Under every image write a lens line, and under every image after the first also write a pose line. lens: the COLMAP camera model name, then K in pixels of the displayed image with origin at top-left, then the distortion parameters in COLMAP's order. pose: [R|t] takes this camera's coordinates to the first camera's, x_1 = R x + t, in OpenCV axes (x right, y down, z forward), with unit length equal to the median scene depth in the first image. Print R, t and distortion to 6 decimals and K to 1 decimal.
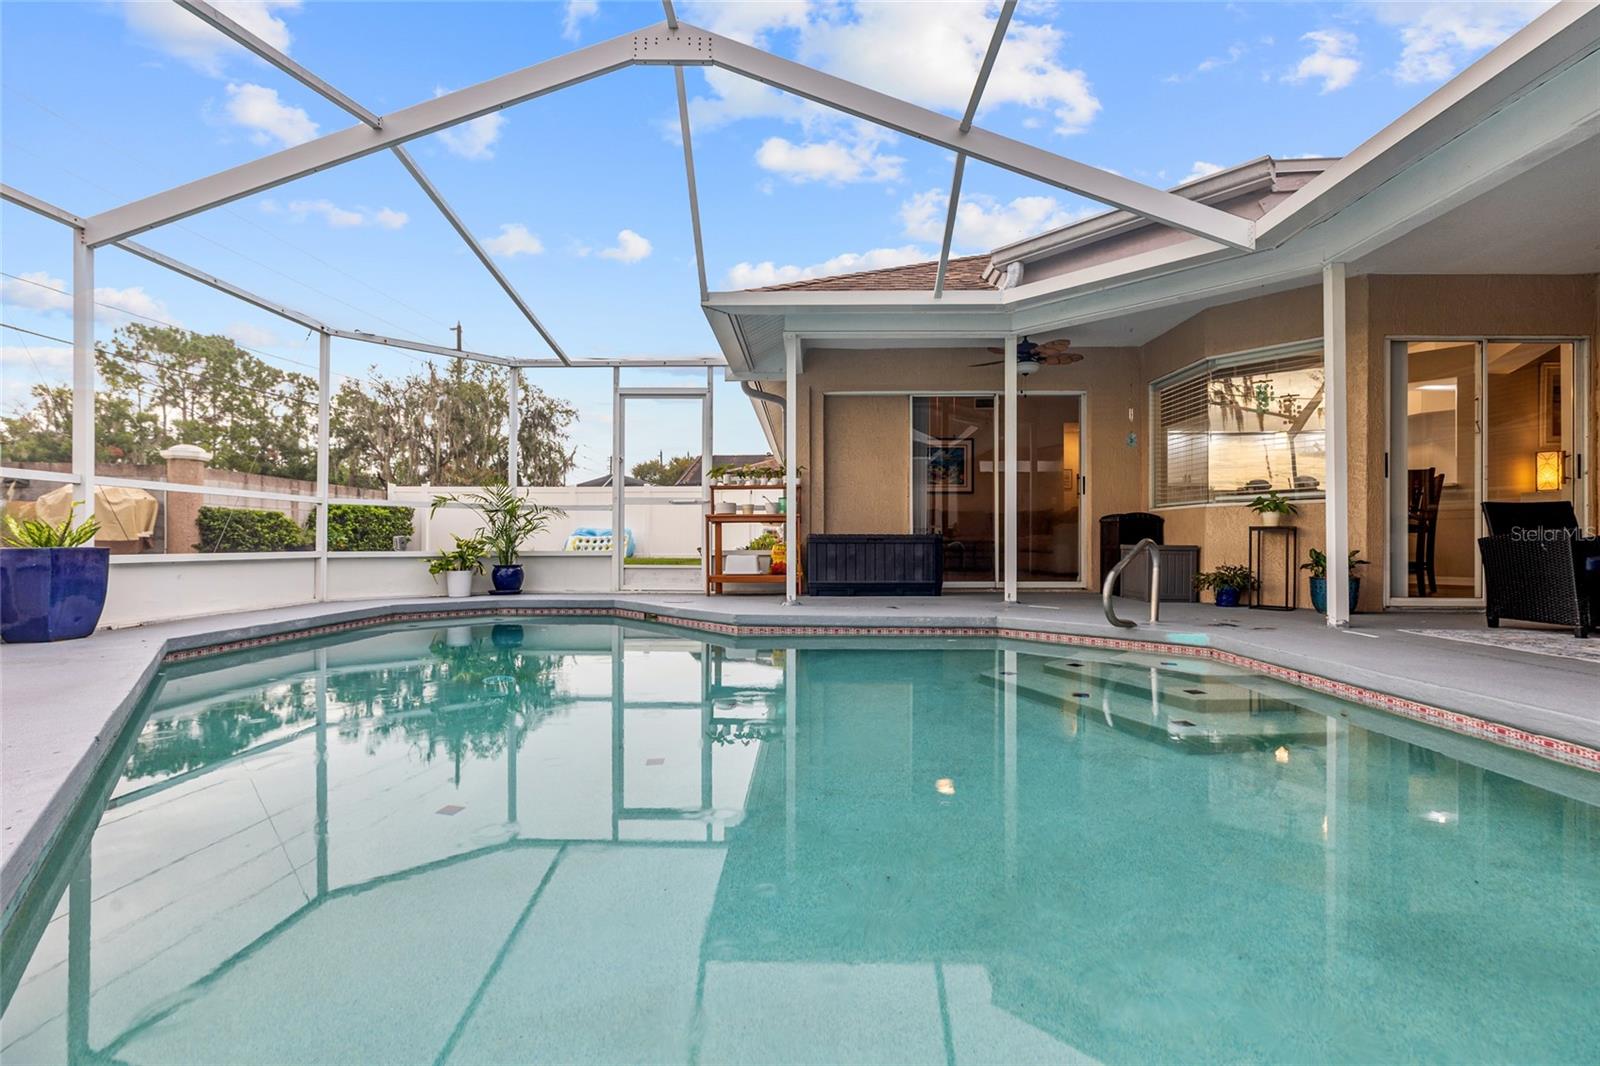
lens RADIAL K [[722.8, 0, 804.0], [0, 722.8, 542.7], [0, 0, 1]] dist [0.001202, 0.001254]
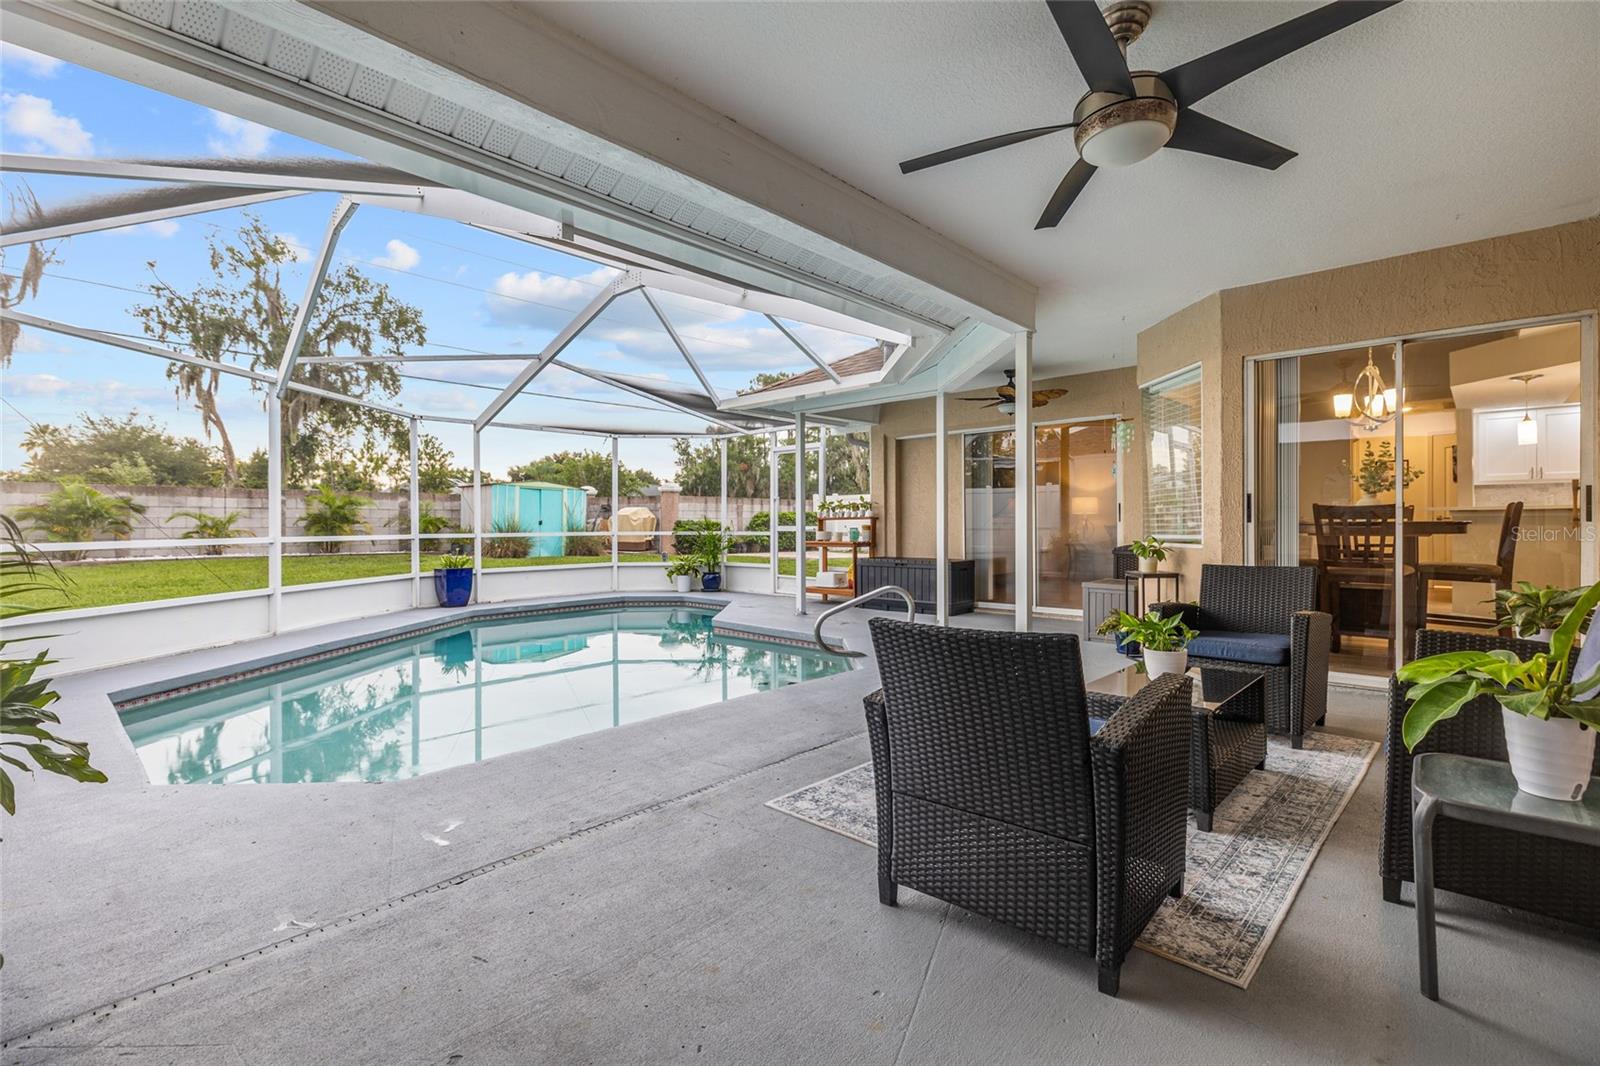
lens RADIAL K [[722.8, 0, 807.0], [0, 722.8, 526.1], [0, 0, 1]] dist [0.001202, 0.001254]
pose [[0.742493, -0.002589, -0.669849, 0.734601], [0.006537, 0.999973, 0.003382, -0.068180], [0.669822, -0.006890, 0.742490, 0.012110]]
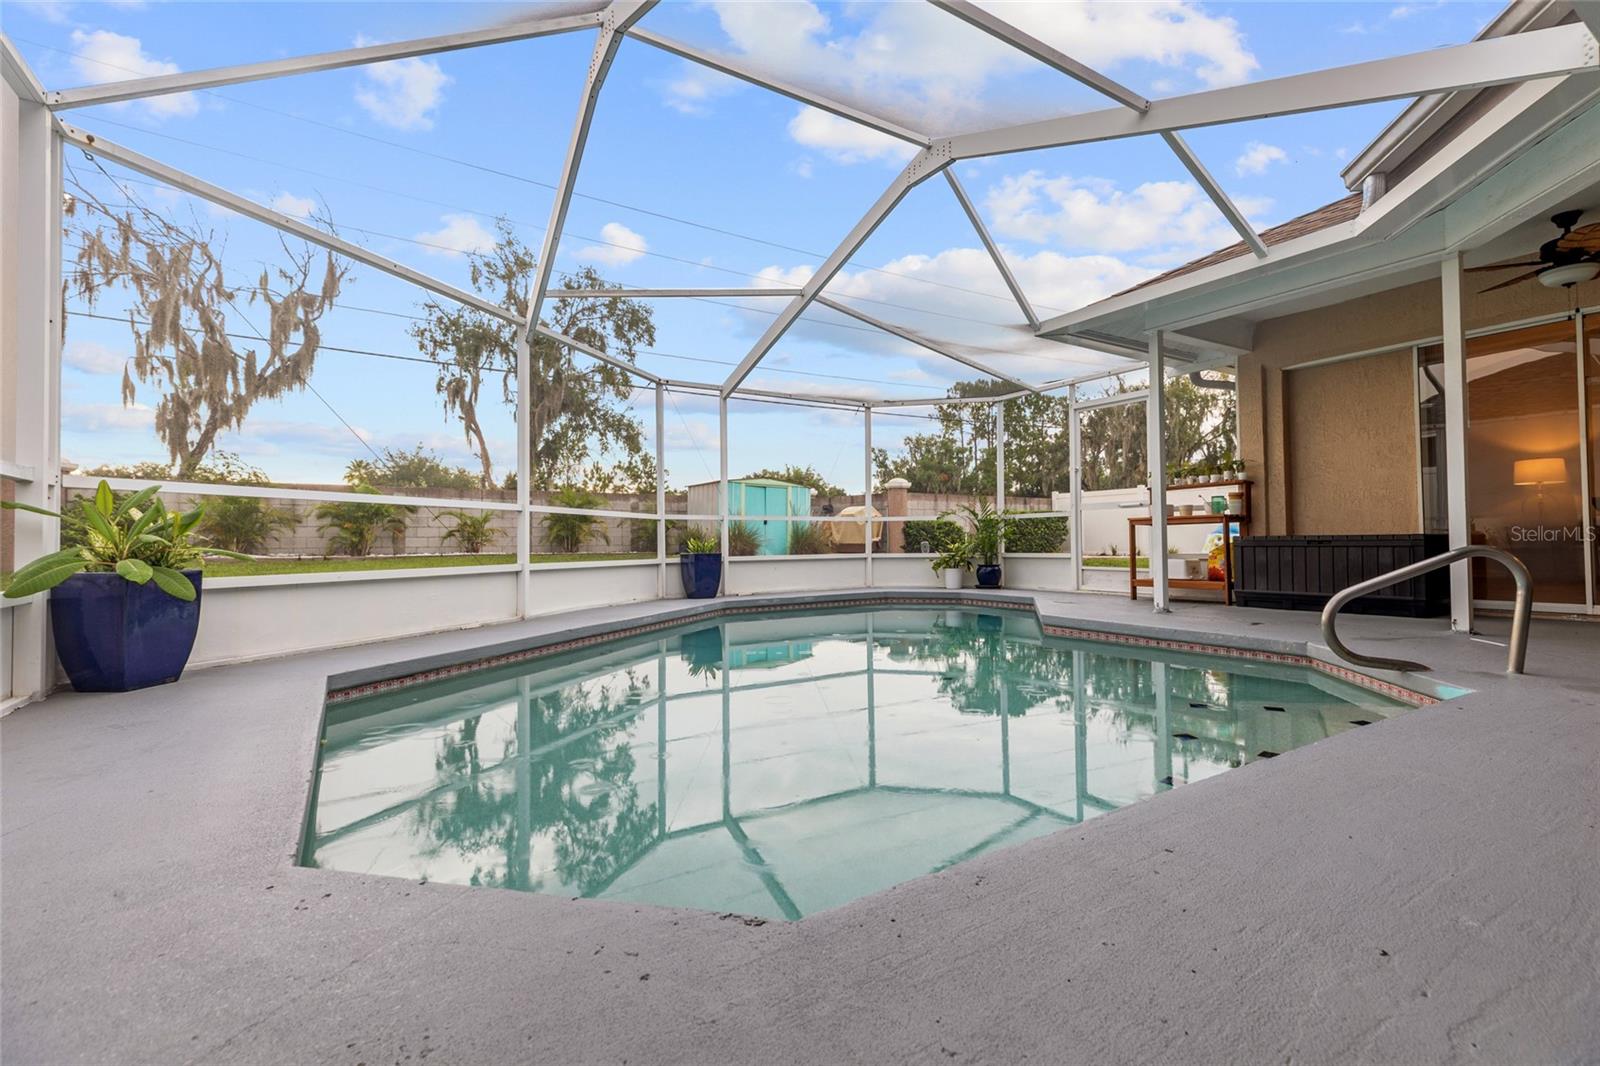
lens RADIAL K [[722.8, 0, 810.2], [0, 722.8, 529.6], [0, 0, 1]] dist [0.001202, 0.001254]
pose [[0.548512, -0.021496, -0.835866, 0.440011], [0.011736, 0.999769, -0.018010, -0.009861], [0.836060, 0.000069, 0.548638, 0.072187]]
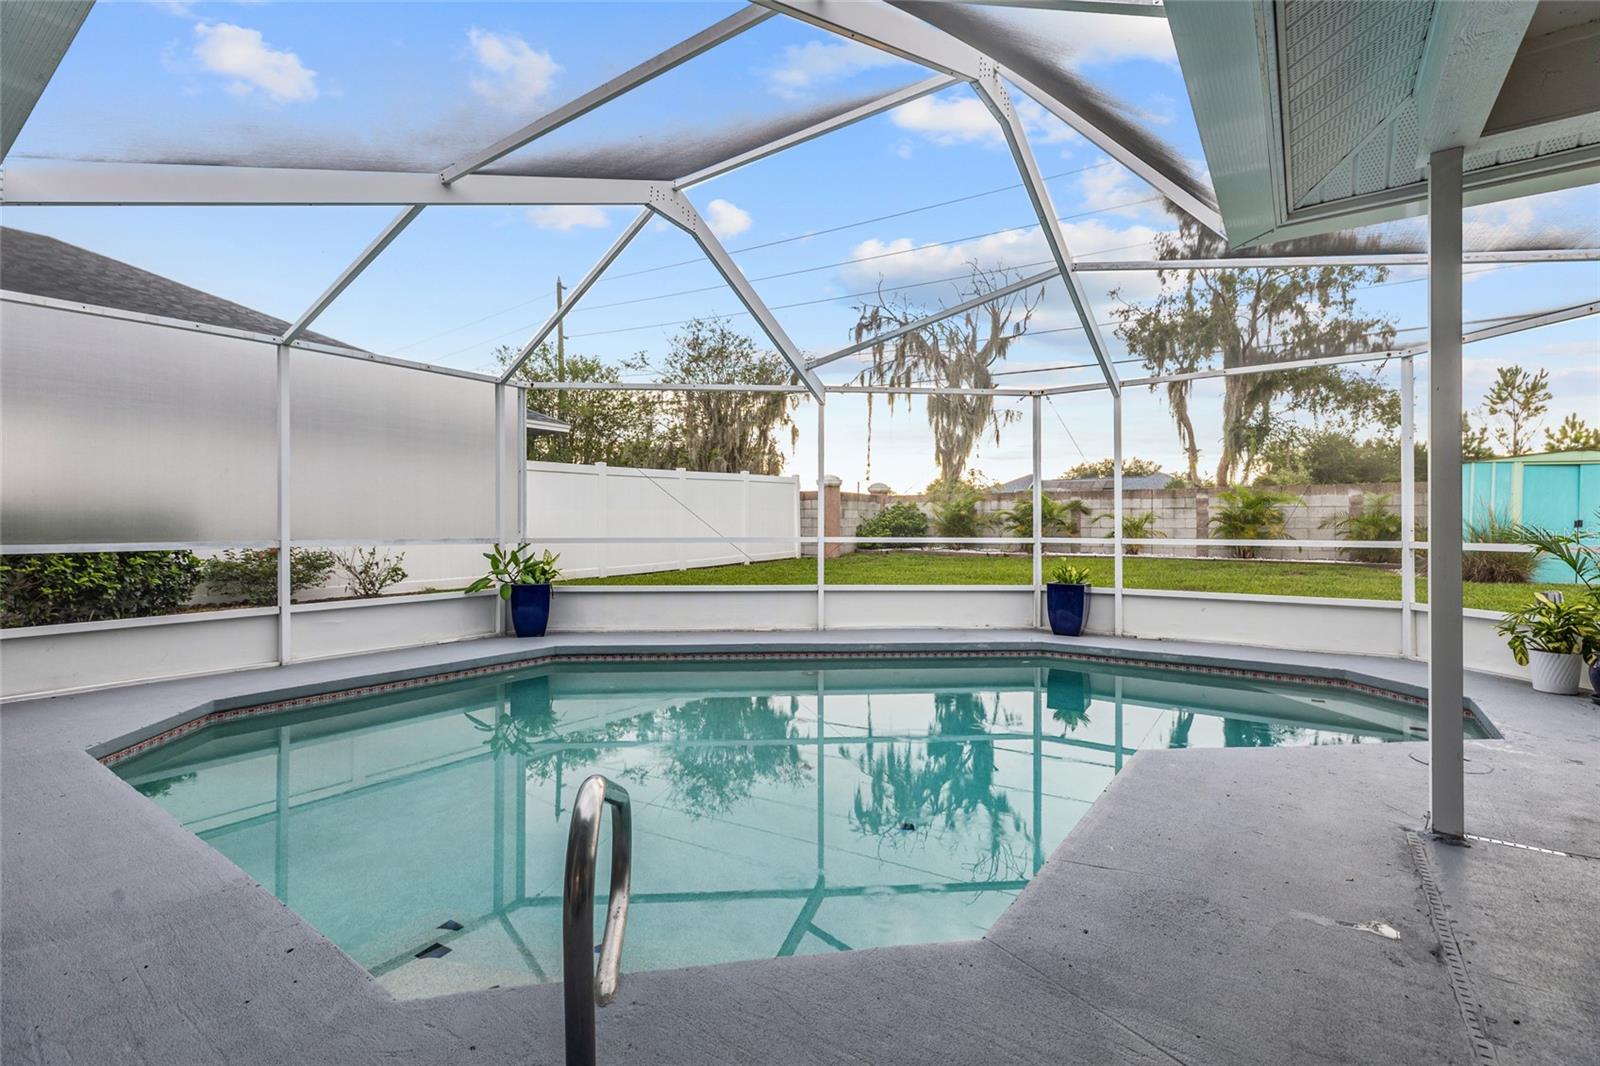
lens RADIAL K [[722.8, 0, 793.3], [0, 722.8, 529.7], [0, 0, 1]] dist [0.001202, 0.001254]
pose [[-0.566718, 0.001699, -0.823910, 0.427973], [-0.001857, 0.999993, 0.003339, -0.068138], [0.823910, 0.003423, -0.566711, 0.767136]]
